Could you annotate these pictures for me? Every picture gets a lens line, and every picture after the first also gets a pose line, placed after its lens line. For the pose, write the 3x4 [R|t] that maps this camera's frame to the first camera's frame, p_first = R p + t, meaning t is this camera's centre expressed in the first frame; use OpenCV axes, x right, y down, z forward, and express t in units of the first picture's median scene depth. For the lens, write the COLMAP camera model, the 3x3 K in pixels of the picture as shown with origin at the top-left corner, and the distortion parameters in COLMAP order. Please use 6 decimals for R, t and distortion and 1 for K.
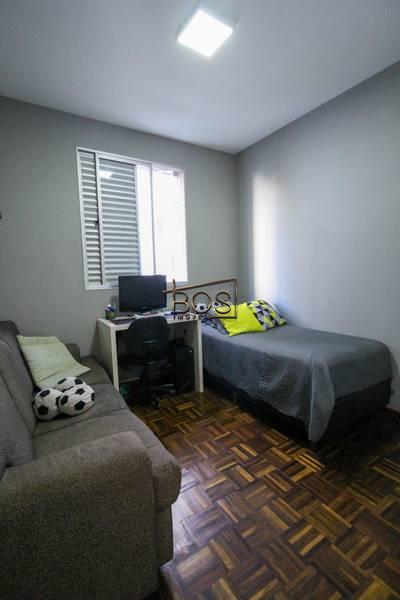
lens RADIAL K [[277.8, 0, 199.8], [0, 277.8, 299.6], [0, 0, 1]] dist [0.004892, -0.002491]
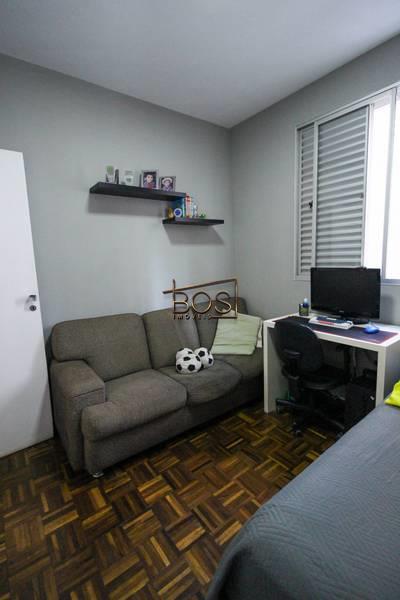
lens RADIAL K [[277.8, 0, 198.4], [0, 277.8, 299.0], [0, 0, 1]] dist [0.004892, -0.002491]
pose [[0.093608, 0.170235, -0.980947, 0.779285], [-0.058437, 0.984514, 0.165278, -0.165162], [0.993893, 0.041852, 0.102107, 0.865219]]
